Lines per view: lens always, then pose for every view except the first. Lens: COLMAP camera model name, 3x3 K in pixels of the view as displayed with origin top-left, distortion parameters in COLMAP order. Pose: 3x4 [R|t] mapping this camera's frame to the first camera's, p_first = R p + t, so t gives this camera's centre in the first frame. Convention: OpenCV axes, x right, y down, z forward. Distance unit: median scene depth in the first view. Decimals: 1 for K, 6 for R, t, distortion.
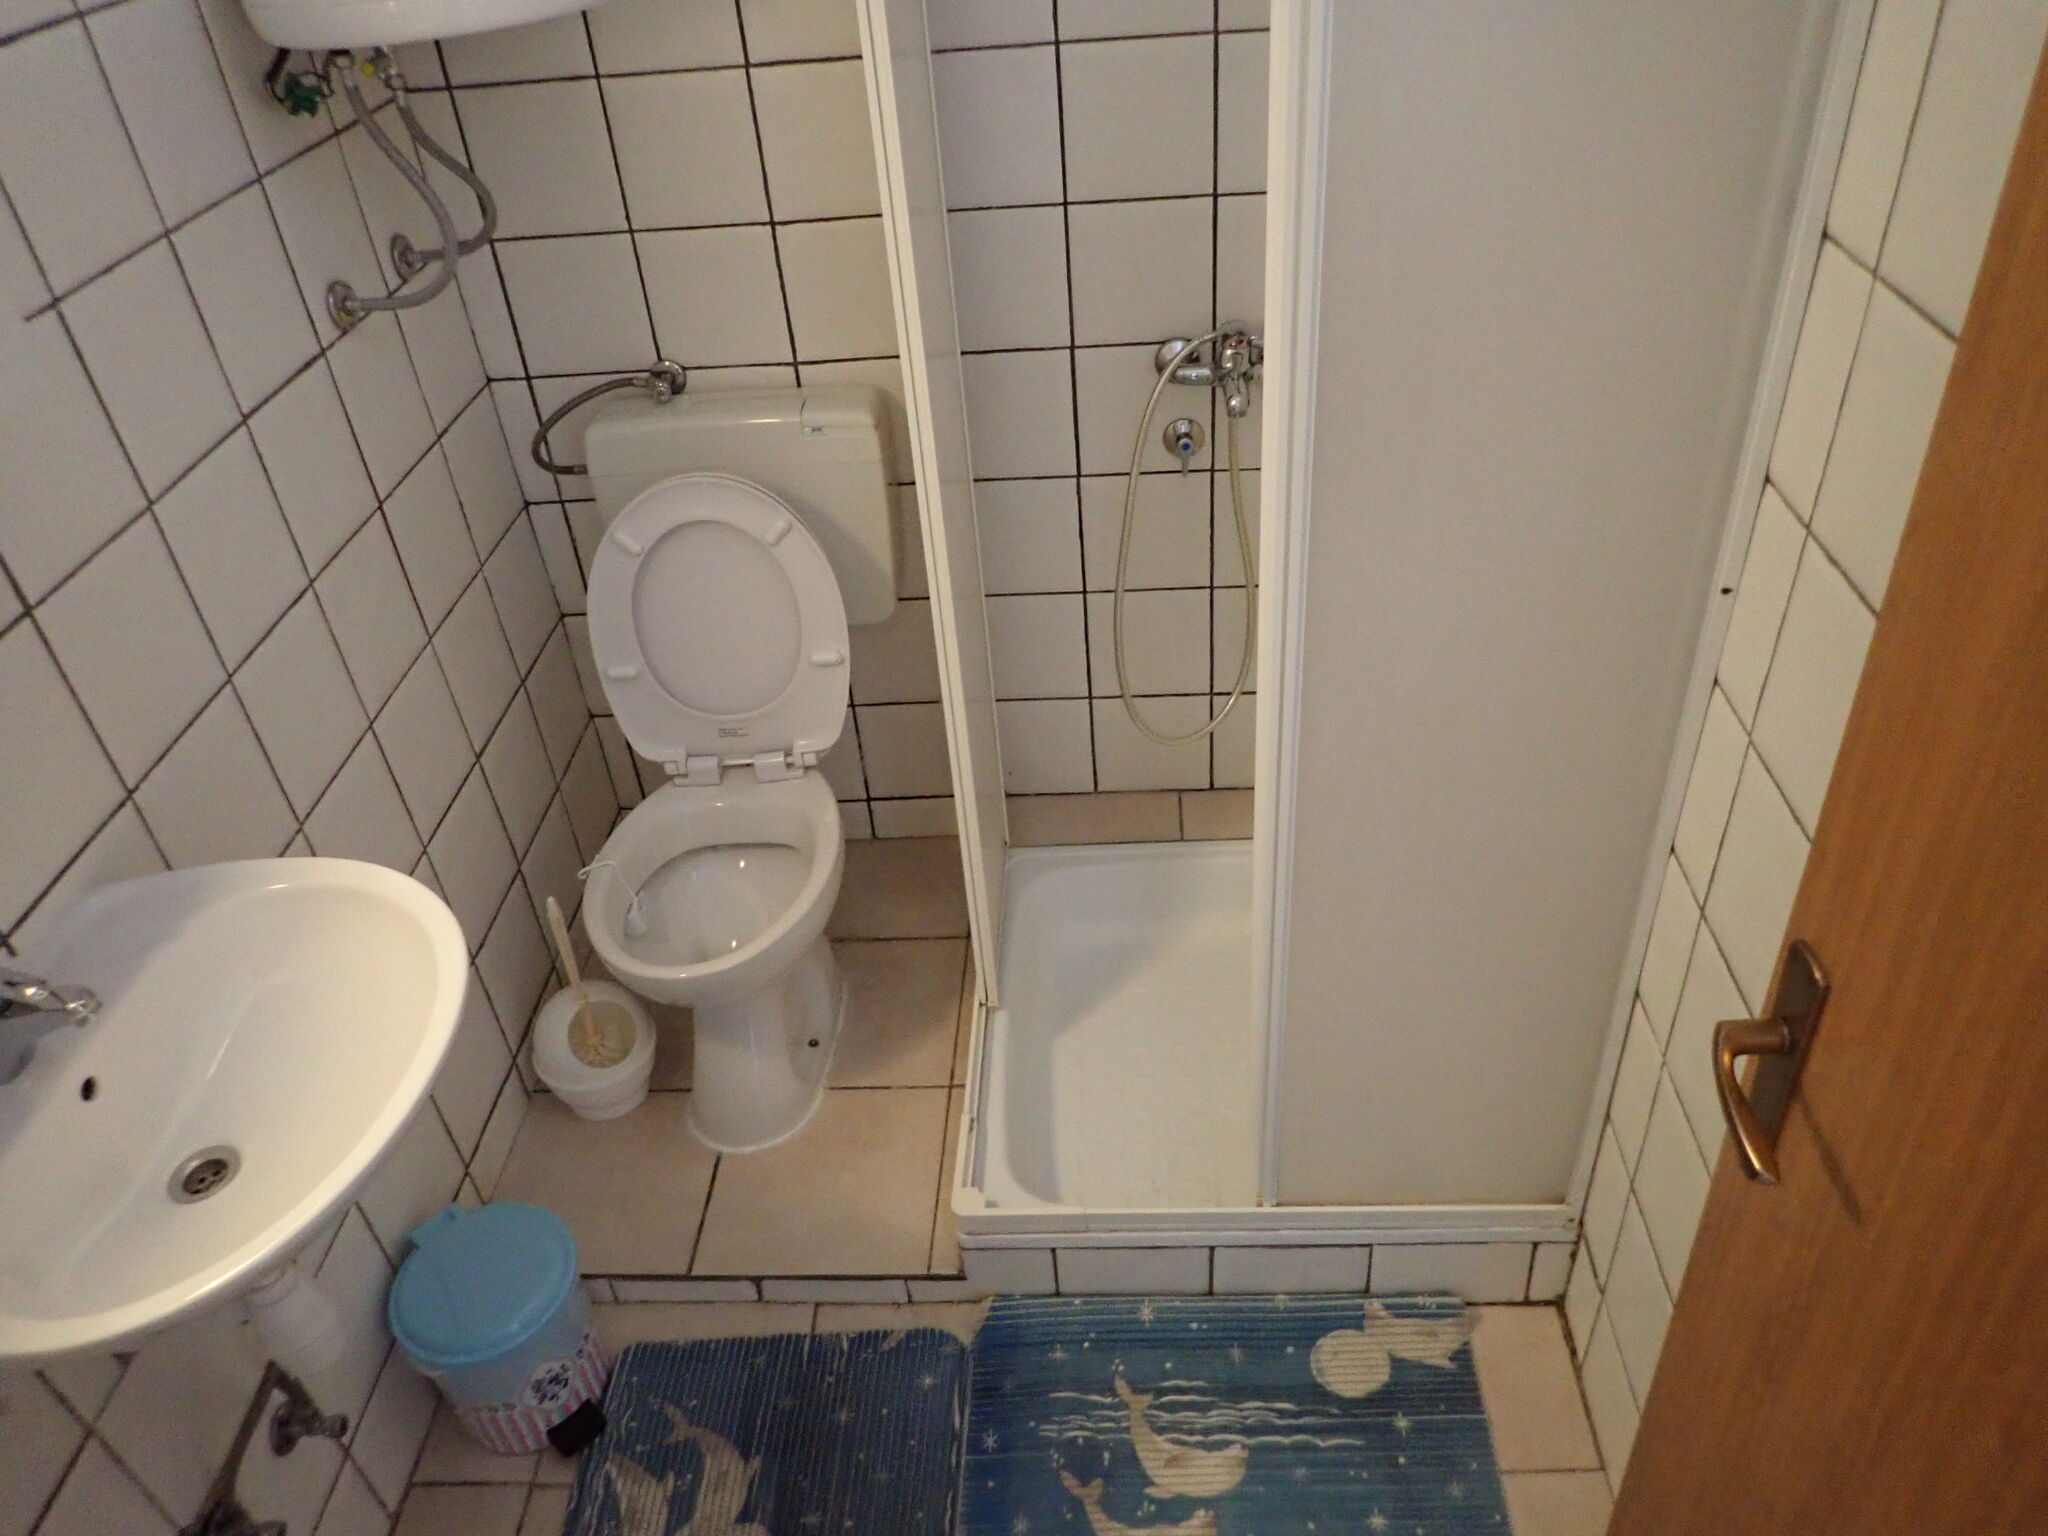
lens RADIAL K [[1492.2, 0, 1025.3], [0, 1492.2, 763.5], [0, 0, 1]] dist [-0.002196, -0.018284]
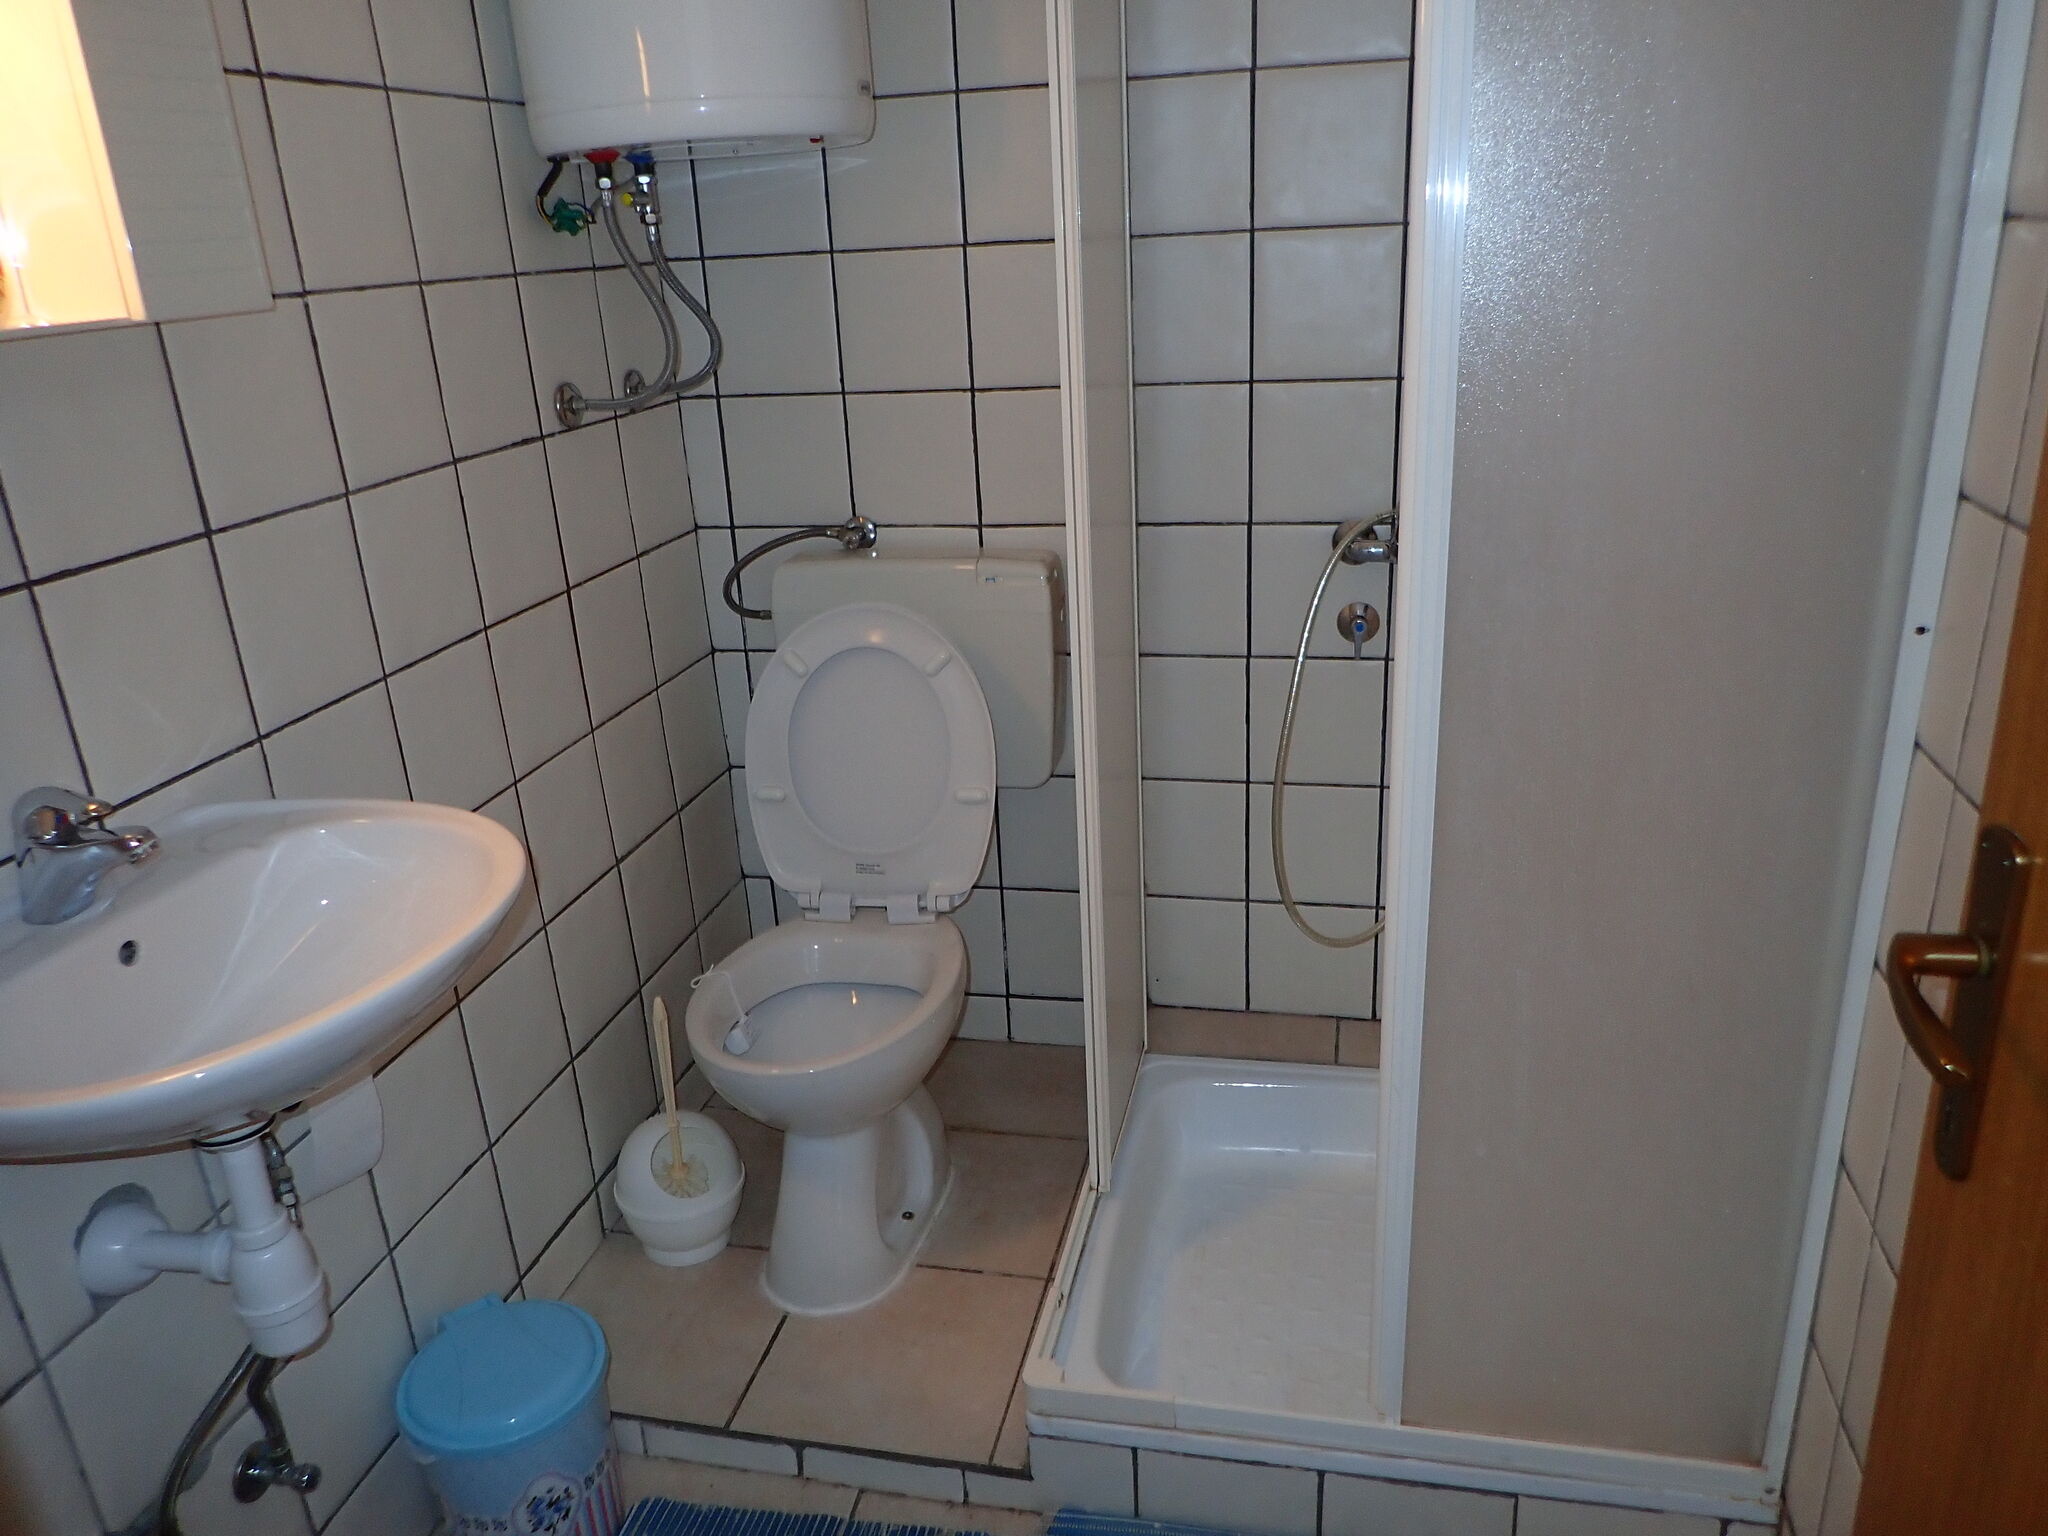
lens RADIAL K [[1492.2, 0, 1024.9], [0, 1492.2, 771.3], [0, 0, 1]] dist [-0.002196, -0.018284]
pose [[0.984741, 0.081834, -0.153586, 0.051565], [-0.119731, 0.959055, -0.256667, 0.163811], [0.126294, 0.271139, 0.954219, 0.062921]]
